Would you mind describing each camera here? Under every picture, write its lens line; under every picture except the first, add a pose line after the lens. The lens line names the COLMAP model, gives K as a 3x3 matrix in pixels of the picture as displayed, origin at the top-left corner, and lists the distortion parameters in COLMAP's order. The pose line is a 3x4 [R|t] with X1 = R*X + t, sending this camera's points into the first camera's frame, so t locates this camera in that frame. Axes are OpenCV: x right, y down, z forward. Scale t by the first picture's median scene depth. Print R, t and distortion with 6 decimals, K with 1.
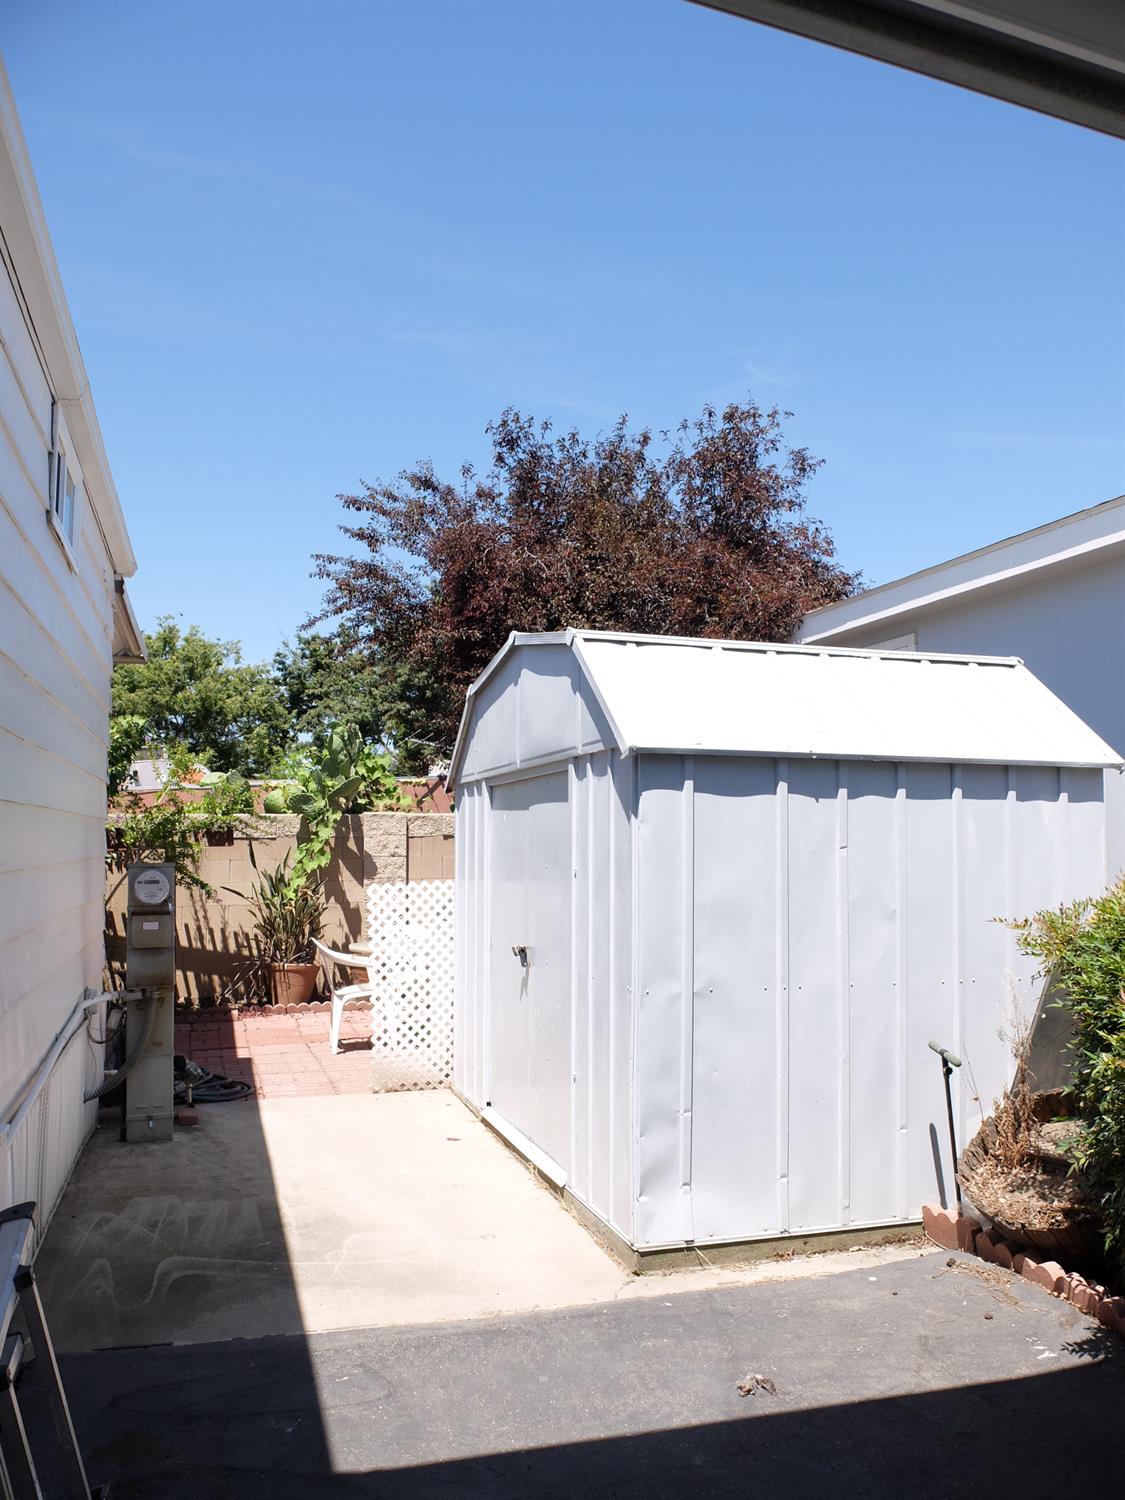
lens RADIAL K [[1183.8, 0, 564.4], [0, 1183.8, 776.6], [0, 0, 1]] dist [-0.074837, 0.044995]
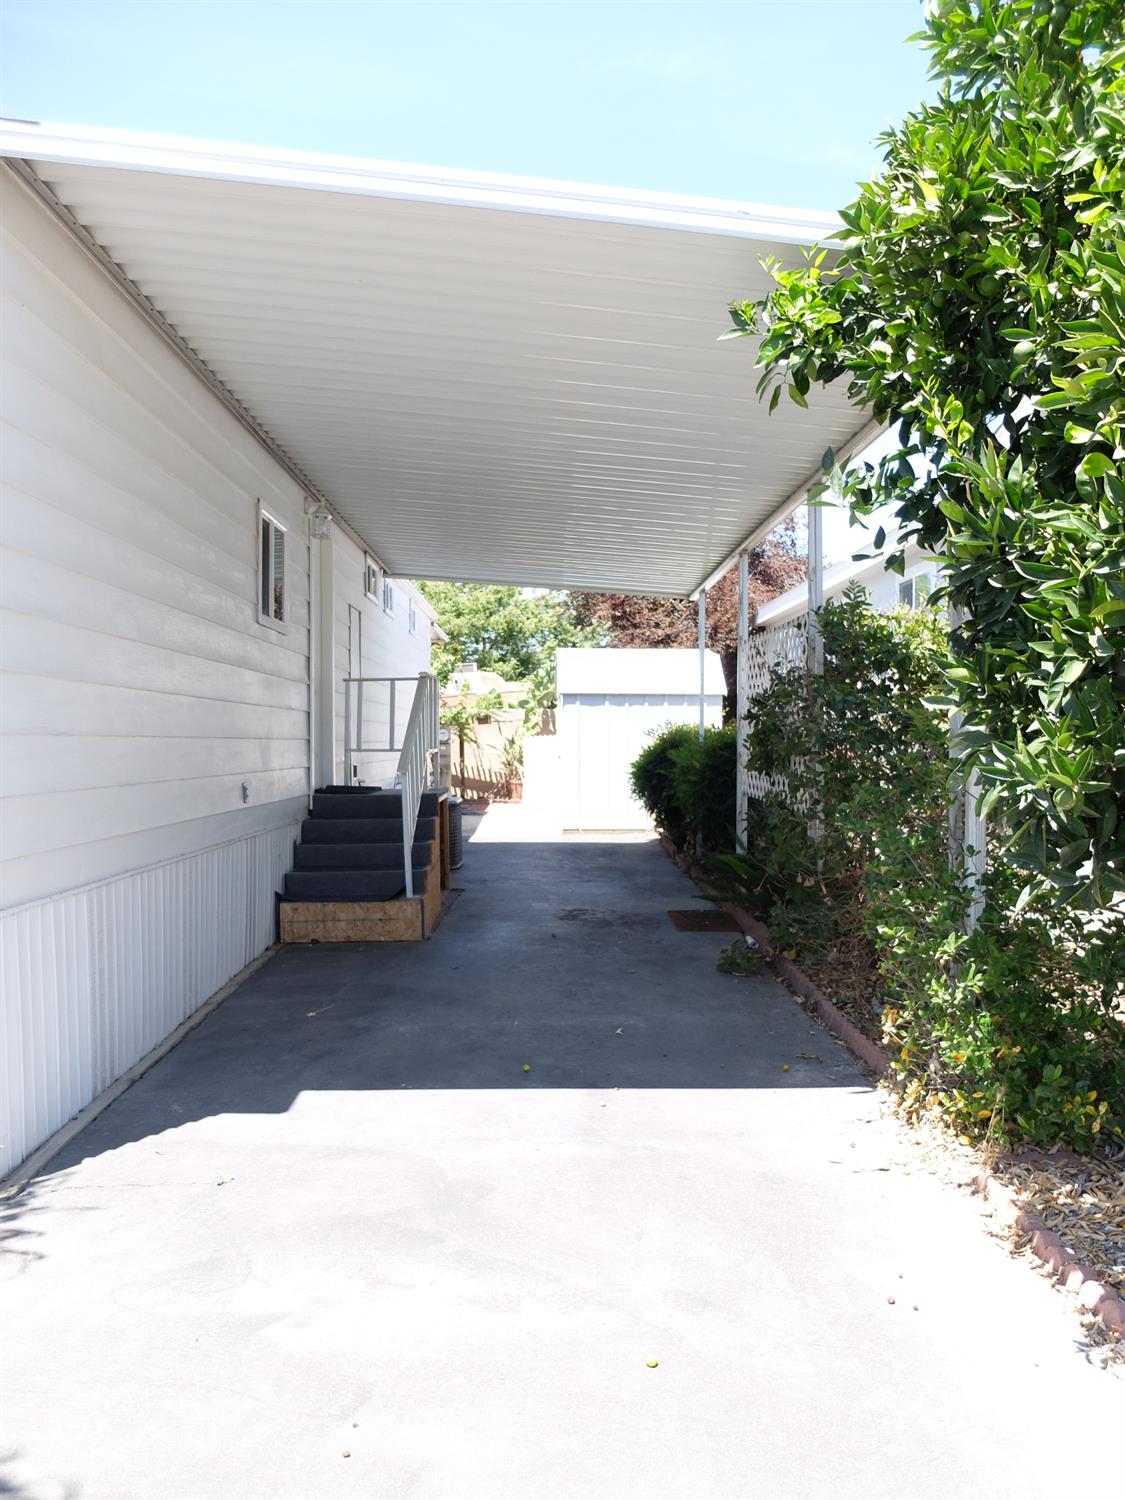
lens RADIAL K [[1199.1, 0, 562.5], [0, 1199.1, 750.0], [0, 0, 1]] dist [-0.057547, 0.058322]
pose [[0.961542, 0.006693, -0.274577, 0.406283], [0.012479, 0.997606, 0.068018, -0.037611], [0.274375, -0.068828, 0.959156, -0.964837]]
